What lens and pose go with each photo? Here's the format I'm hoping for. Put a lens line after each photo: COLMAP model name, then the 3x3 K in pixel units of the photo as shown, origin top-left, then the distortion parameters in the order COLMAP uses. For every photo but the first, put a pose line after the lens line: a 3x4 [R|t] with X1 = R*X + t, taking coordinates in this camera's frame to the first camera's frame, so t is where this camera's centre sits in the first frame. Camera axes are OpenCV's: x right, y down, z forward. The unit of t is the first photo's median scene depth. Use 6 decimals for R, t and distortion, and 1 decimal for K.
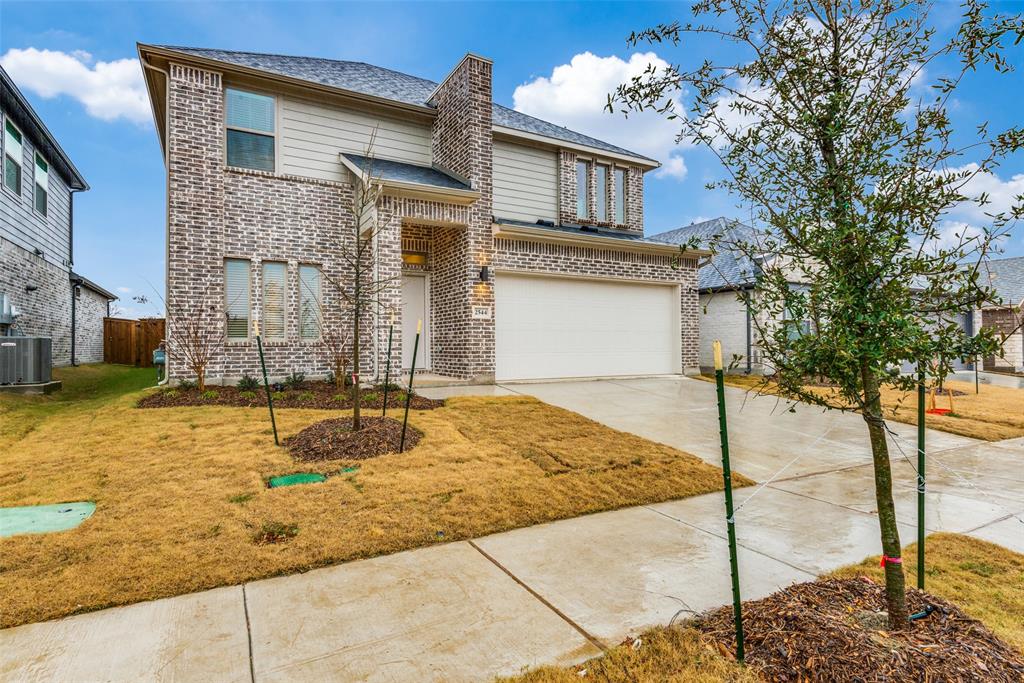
lens RADIAL K [[524.3, 0, 515.2], [0, 524.3, 342.5], [0, 0, 1]] dist [0.016705, -0.004644]
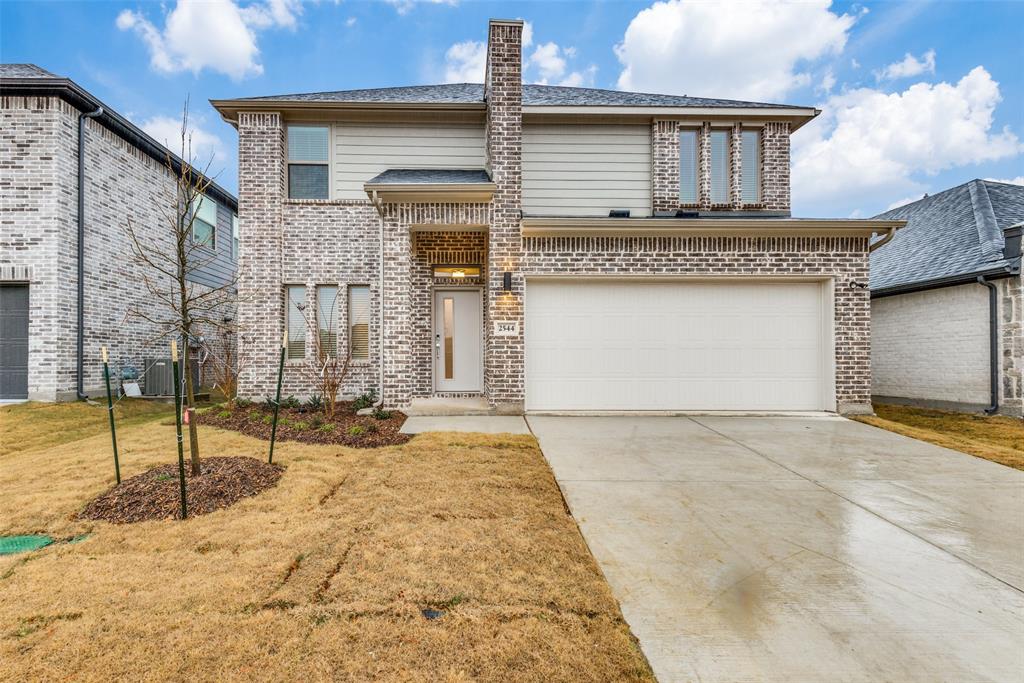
lens RADIAL K [[486.0, 0, 473.8], [0, 486.0, 360.4], [0, 0, 1]] dist [0.018596, -0.001684]
pose [[0.885945, 0.001397, -0.463789, 0.246442], [0.000200, 0.999994, 0.003393, -0.008937], [0.463791, -0.003099, 0.885939, 0.287921]]
